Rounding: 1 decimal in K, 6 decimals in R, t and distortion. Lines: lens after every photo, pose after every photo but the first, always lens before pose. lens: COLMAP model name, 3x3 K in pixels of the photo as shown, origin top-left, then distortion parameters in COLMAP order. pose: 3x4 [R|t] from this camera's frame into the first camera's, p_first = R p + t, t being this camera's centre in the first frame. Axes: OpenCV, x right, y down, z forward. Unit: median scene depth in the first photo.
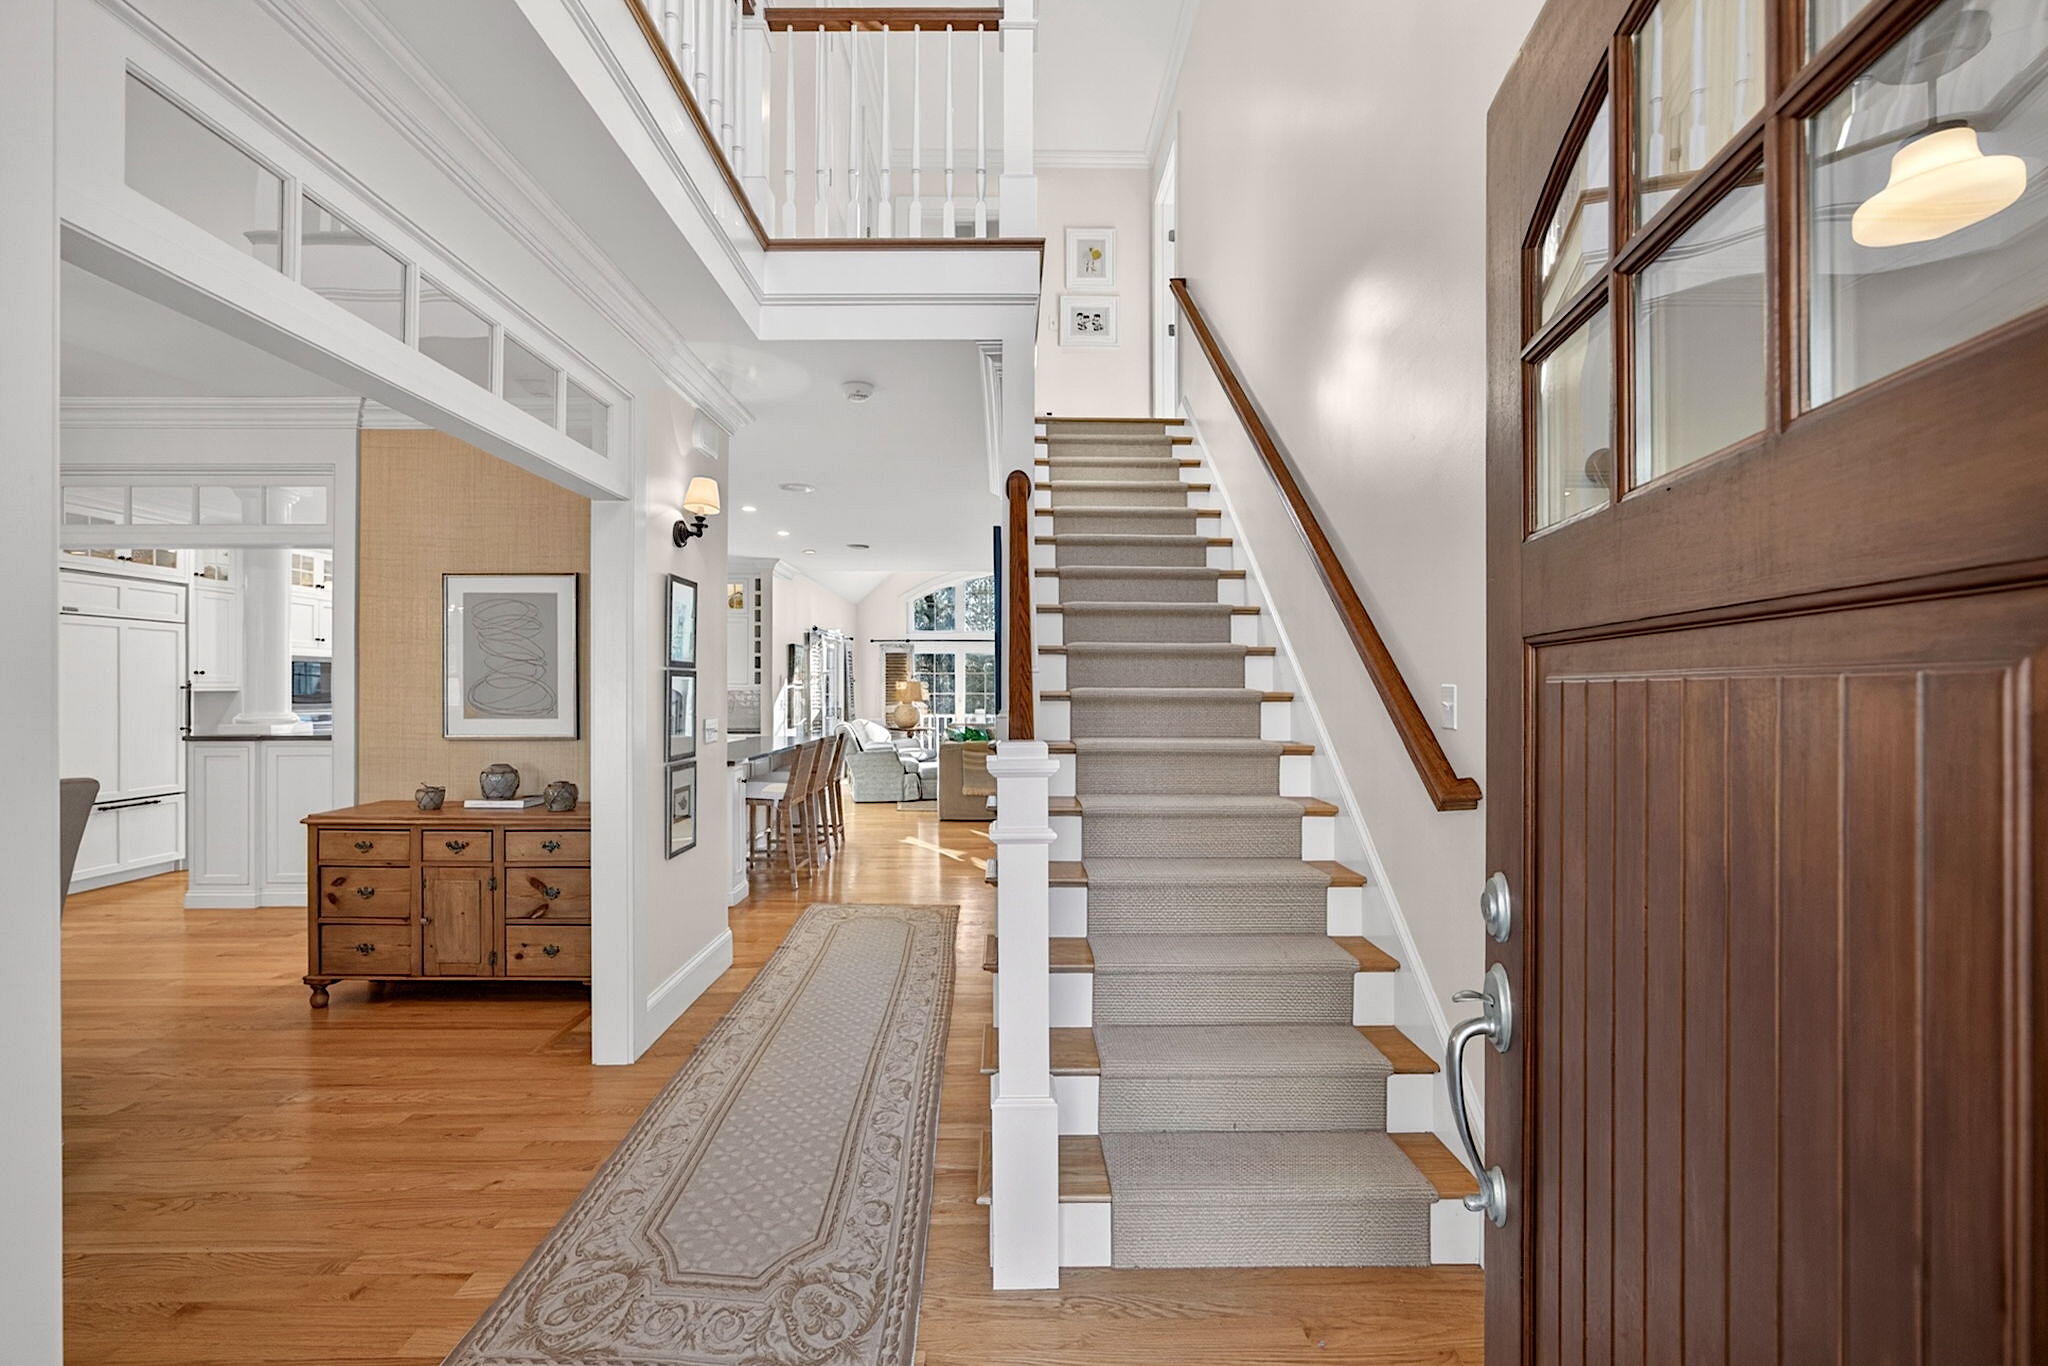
lens RADIAL K [[831.1, 0, 992.3], [0, 831.1, 685.1], [0, 0, 1]] dist [0.000169, -0.000050]
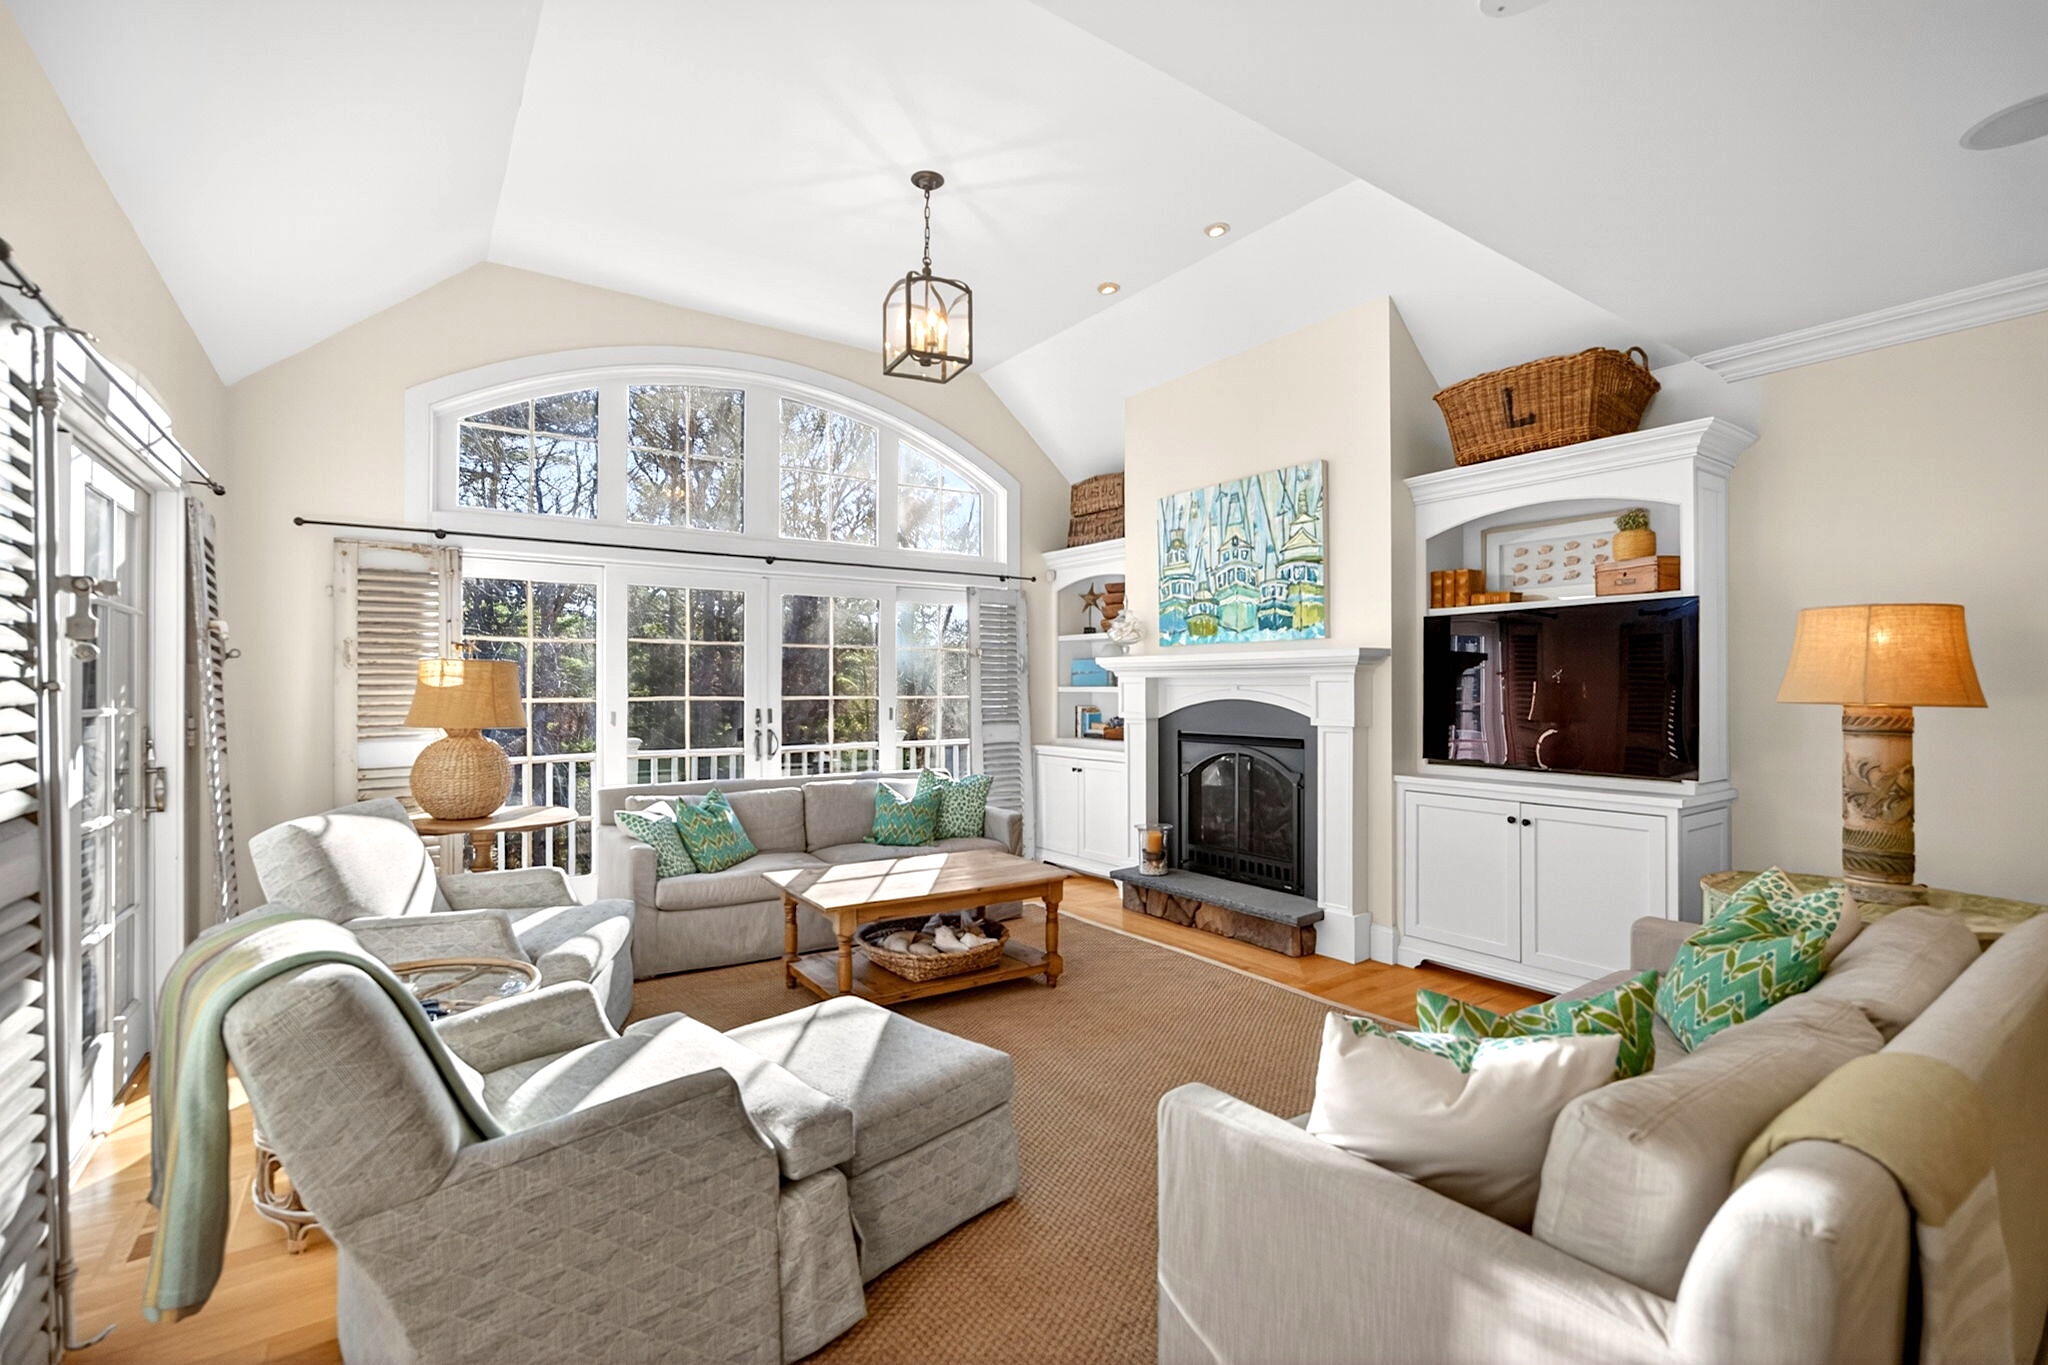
lens RADIAL K [[919.4, 0, 1024.0], [0, 919.4, 682.5], [0, 0, 1]] dist [-0.000796, 0.000029]
pose [[0.813803, -0.005465, 0.581115, -0.483558], [0.003774, 0.999984, 0.004119, 0.010061], [-0.581129, -0.001159, 0.813811, 2.302276]]
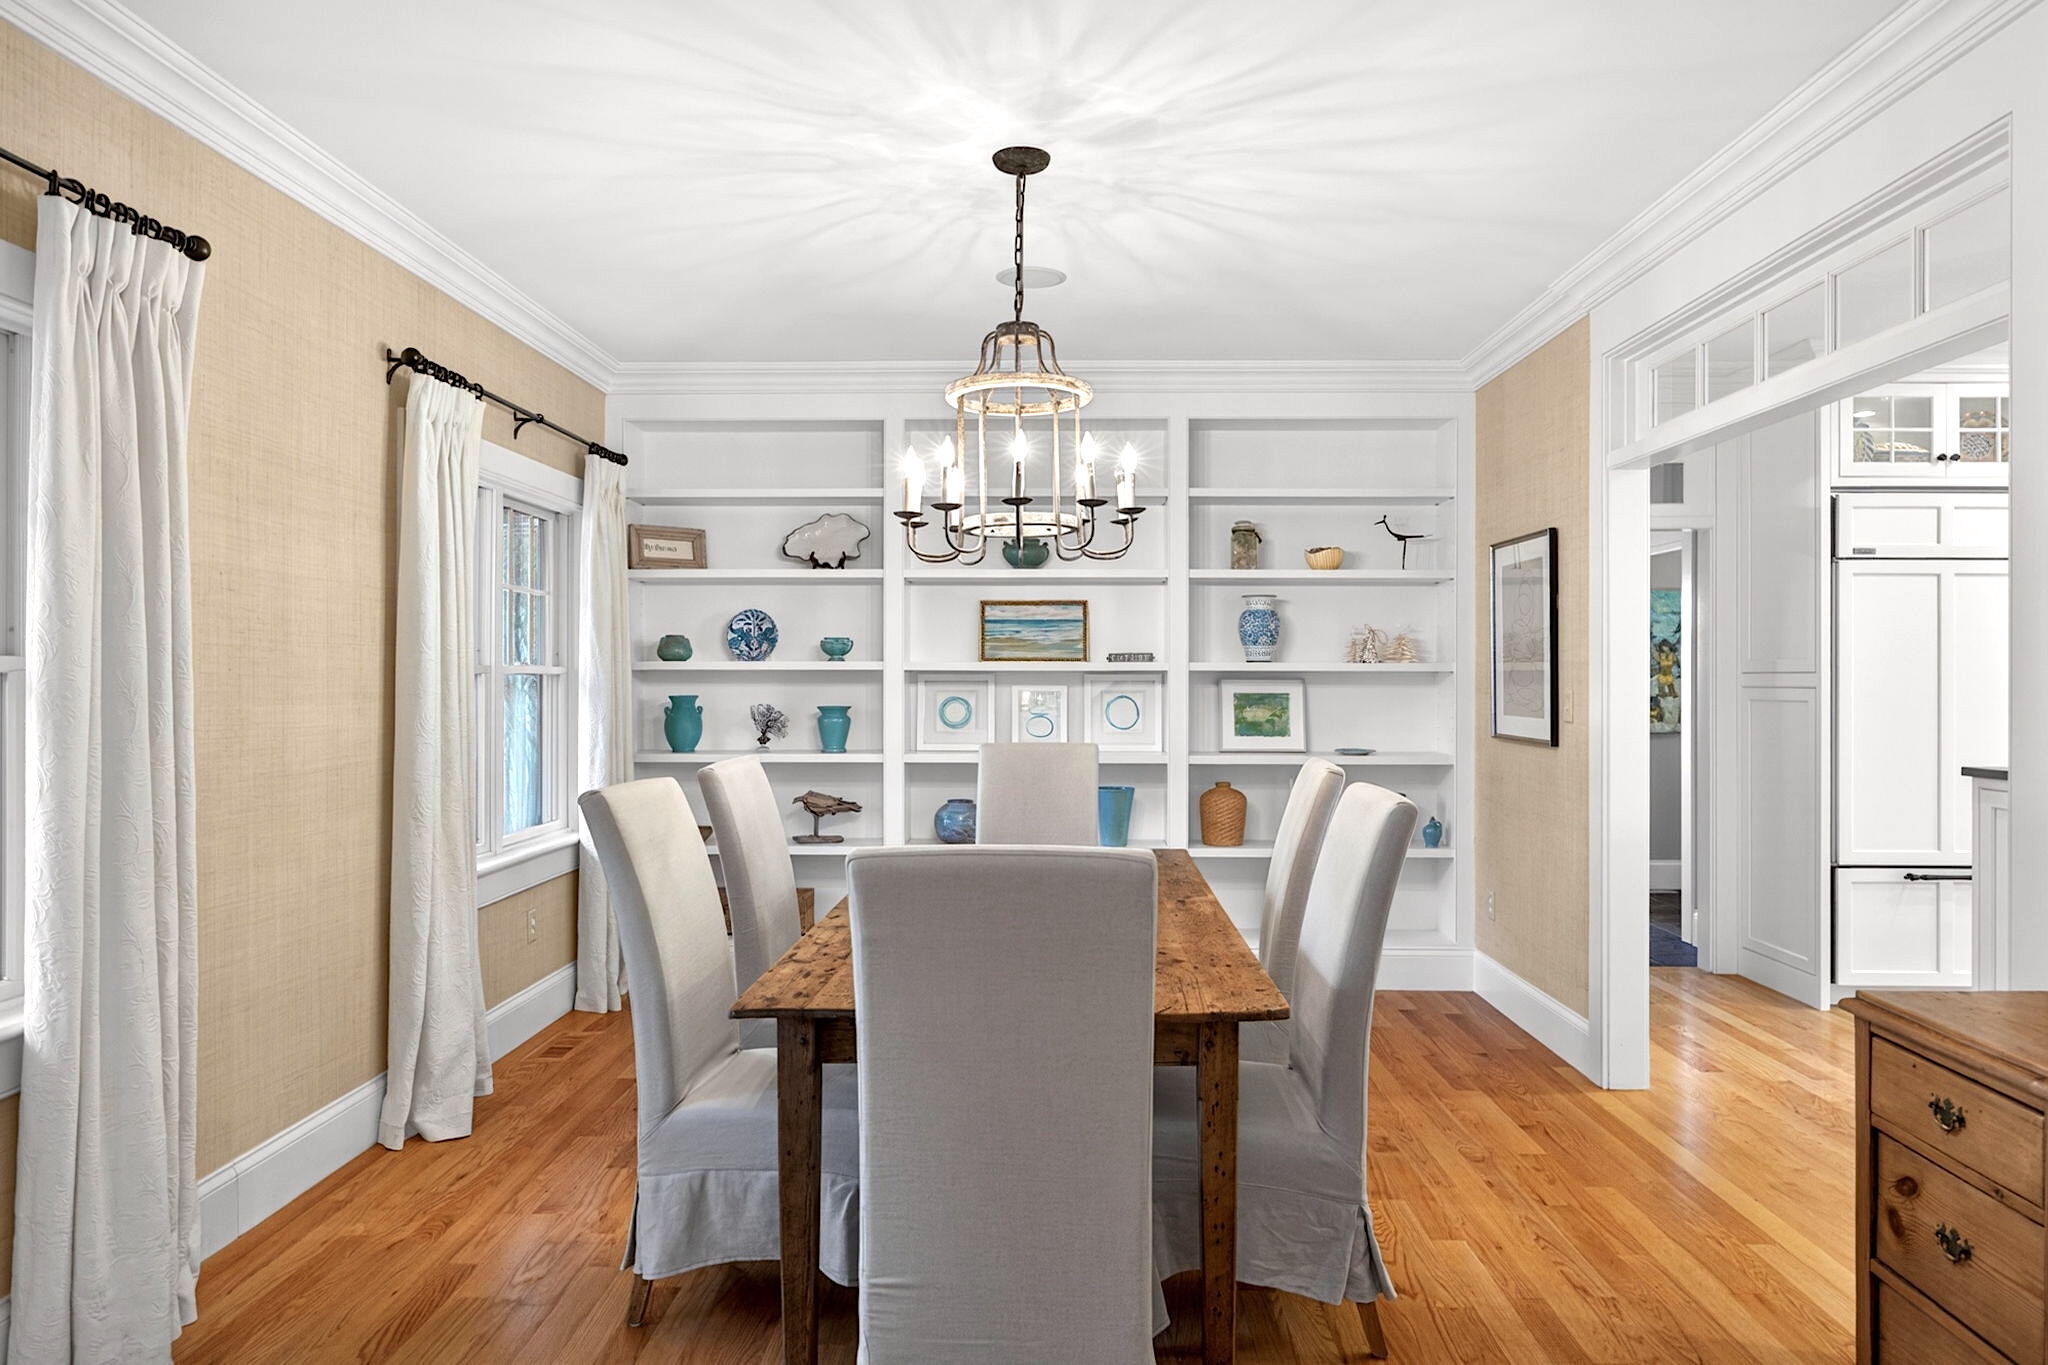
lens RADIAL K [[1311.2, 0, 1024.0], [0, 1311.2, 682.5], [0, 0, 1]] dist [-0.005583, -0.001507]
pose [[-0.007350, 0.003136, -0.999968, -0.181886], [0.000212, 0.999995, 0.003134, 0.007274], [0.999973, -0.000189, -0.007351, 0.564092]]
